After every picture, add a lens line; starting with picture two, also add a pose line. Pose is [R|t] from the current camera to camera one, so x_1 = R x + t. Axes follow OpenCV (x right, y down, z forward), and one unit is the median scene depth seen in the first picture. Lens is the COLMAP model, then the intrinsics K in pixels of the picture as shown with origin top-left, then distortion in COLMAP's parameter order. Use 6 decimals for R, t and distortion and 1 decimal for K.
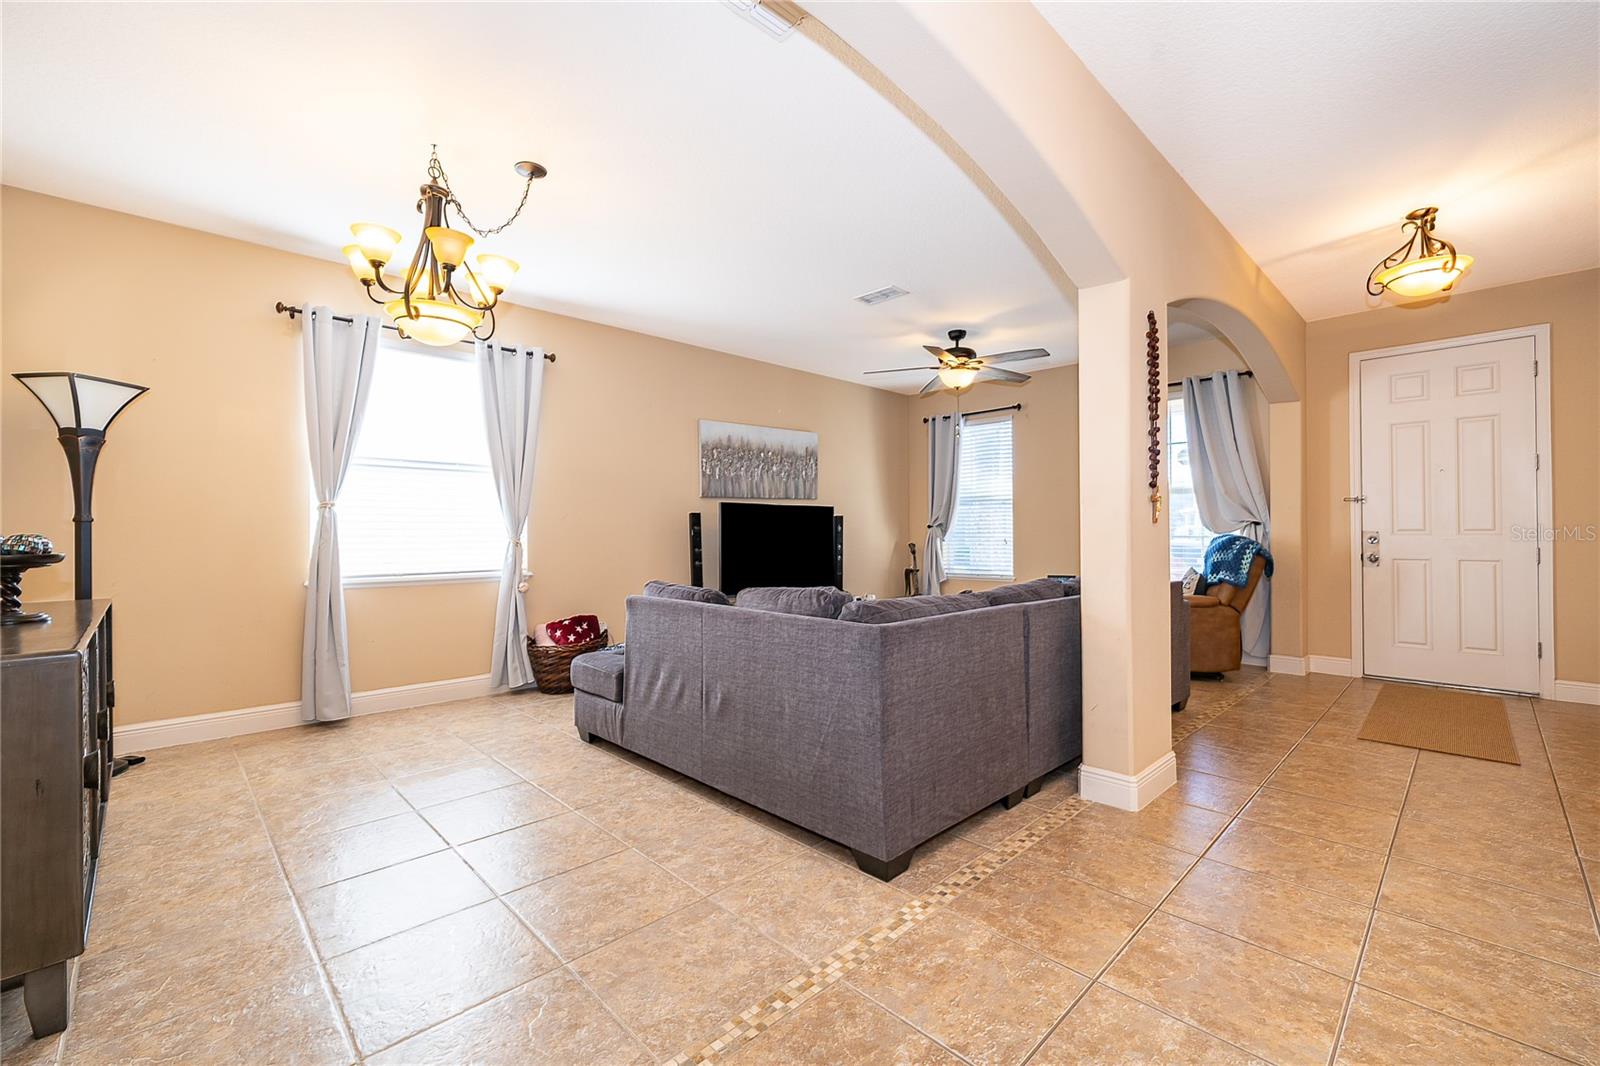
lens RADIAL K [[666.0, 0, 801.6], [0, 666.0, 530.9], [0, 0, 1]] dist [-0.000377, 0.000119]
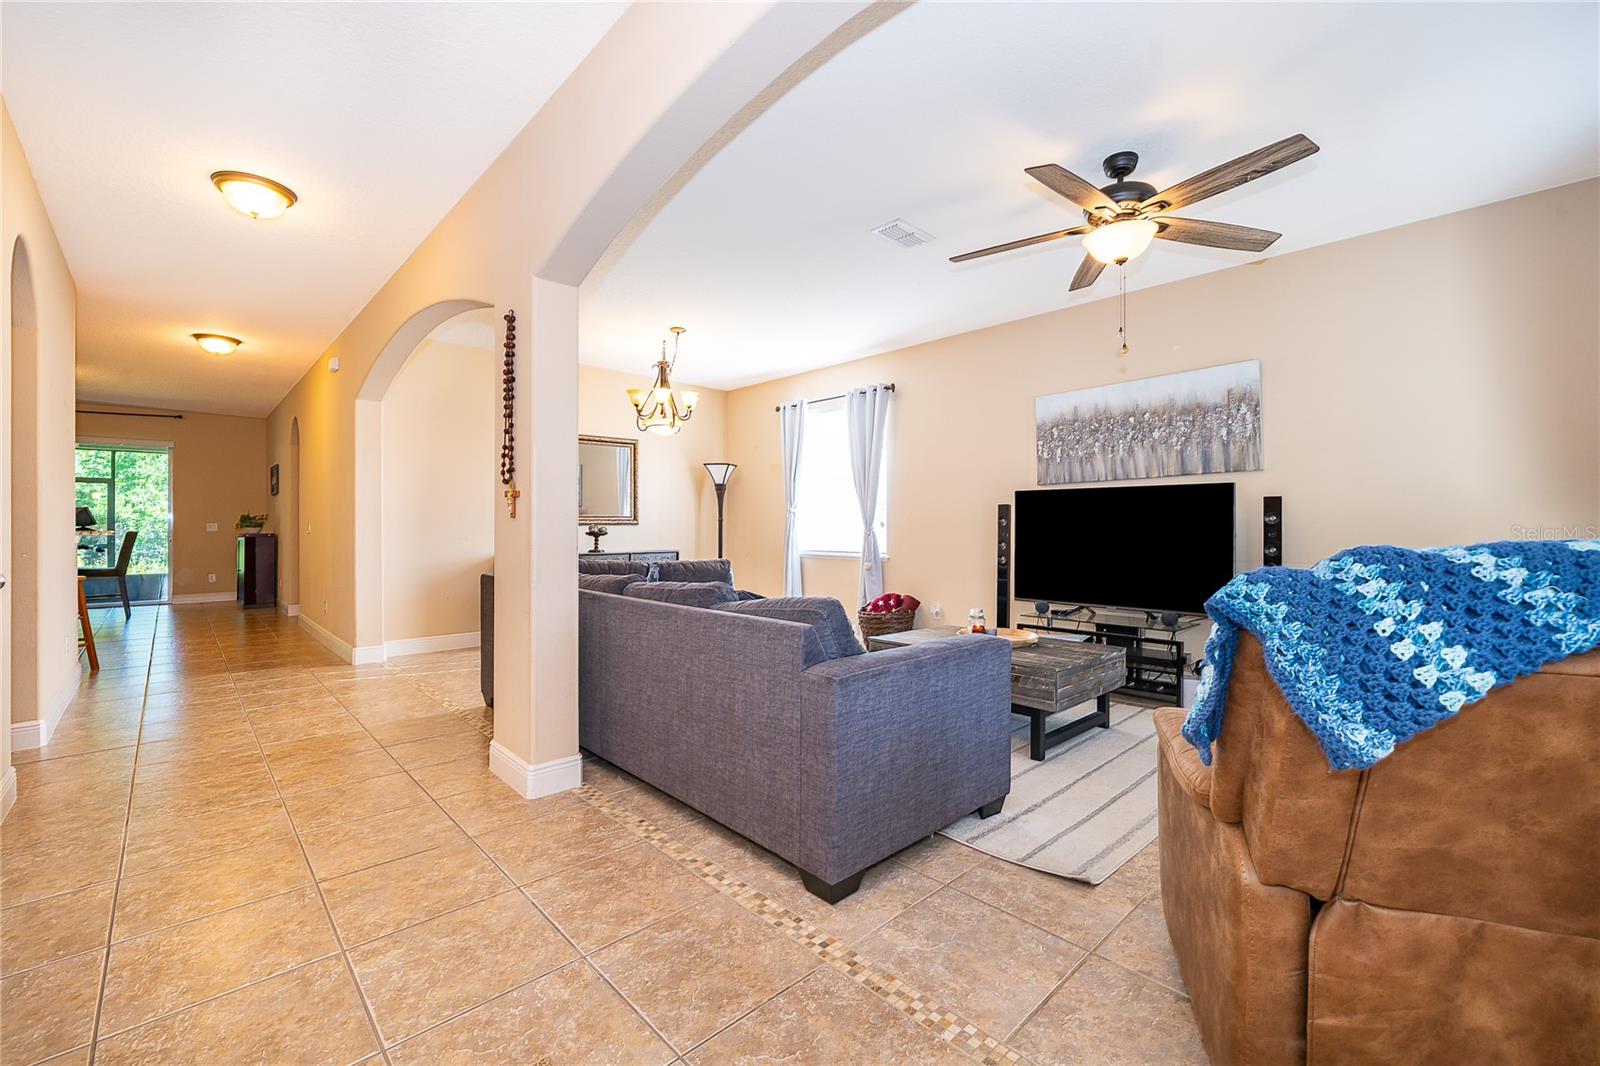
lens RADIAL K [[666.0, 0, 801.6], [0, 666.0, 530.9], [0, 0, 1]] dist [-0.000377, 0.000119]
pose [[-0.016047, 0.011180, -0.999809, 0.745134], [0.003954, 0.999930, 0.011118, -0.001316], [0.999863, -0.003775, -0.016090, 0.705910]]
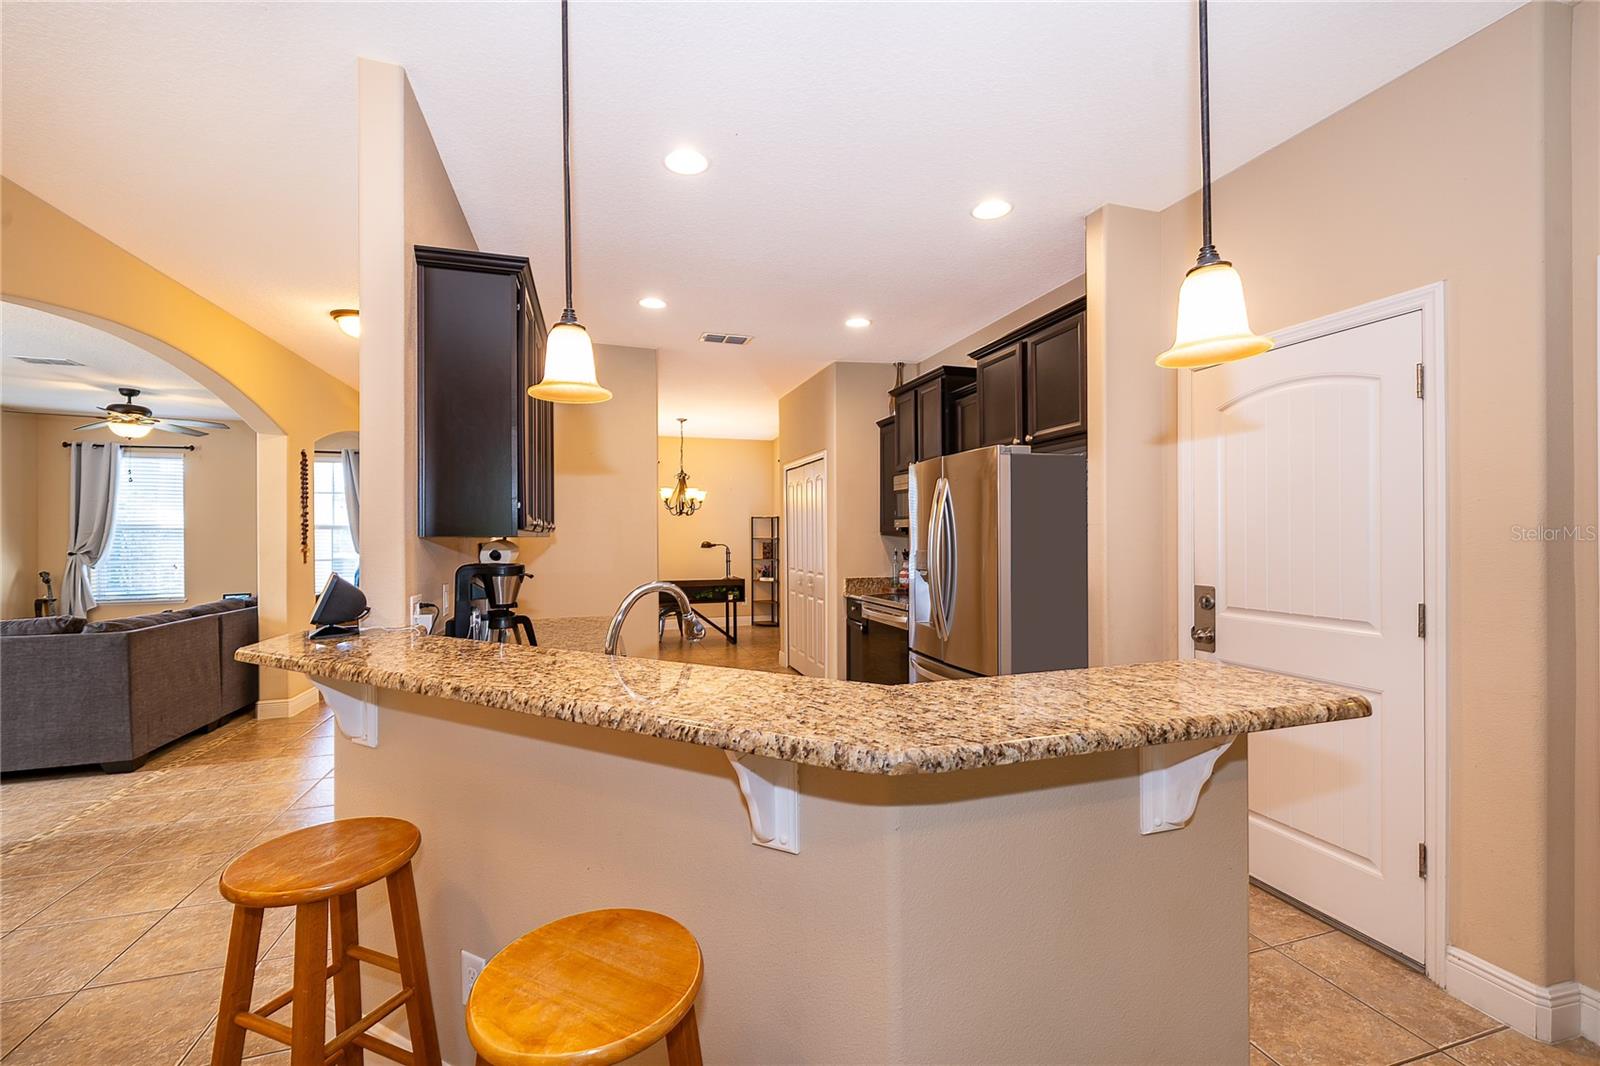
lens RADIAL K [[661.9, 0, 800.2], [0, 661.9, 531.6], [0, 0, 1]] dist [-0.001505, 0.000596]
pose [[0.464733, 0.004256, 0.885441, -0.226145], [0.001739, 0.999982, -0.005719, -0.042497], [-0.885449, 0.004198, 0.464717, -0.528266]]
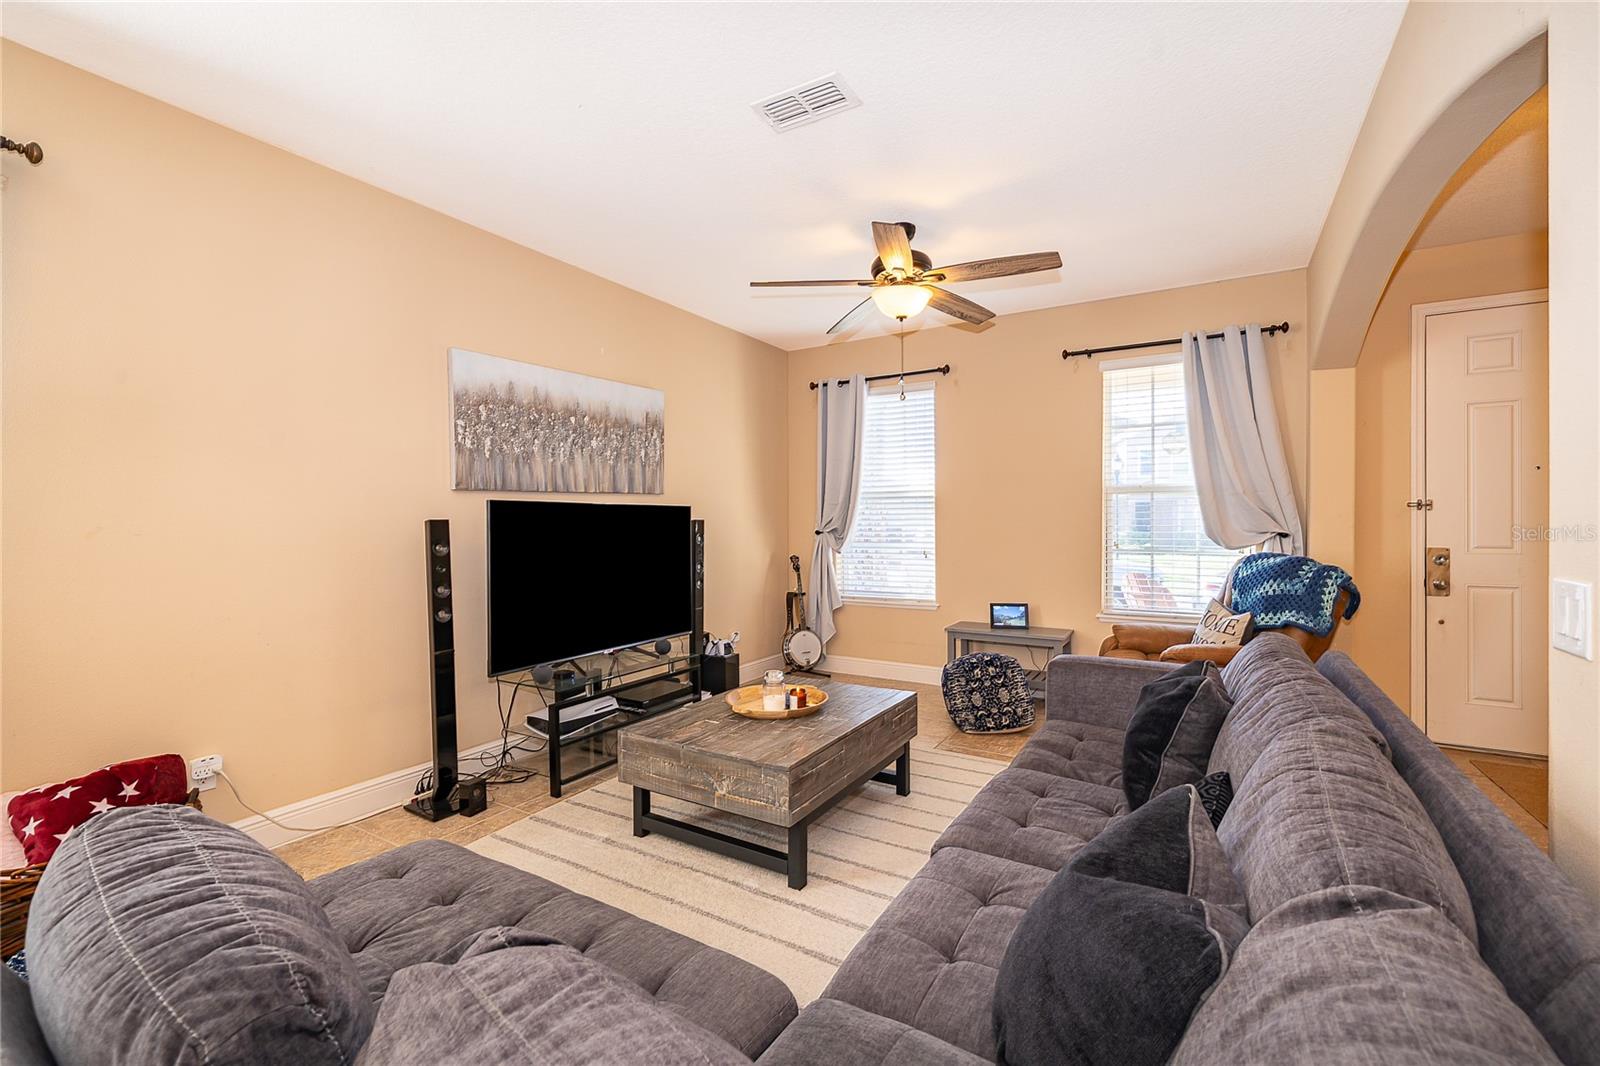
lens RADIAL K [[670.8, 0, 800.9], [0, 670.8, 522.0], [0, 0, 1]] dist [0.000455, 0.000444]
pose [[0.967635, -0.000400, 0.252355, -0.013936], [-0.000065, 0.999998, 0.001831, -0.025532], [-0.252355, -0.001788, 0.967633, 0.397402]]
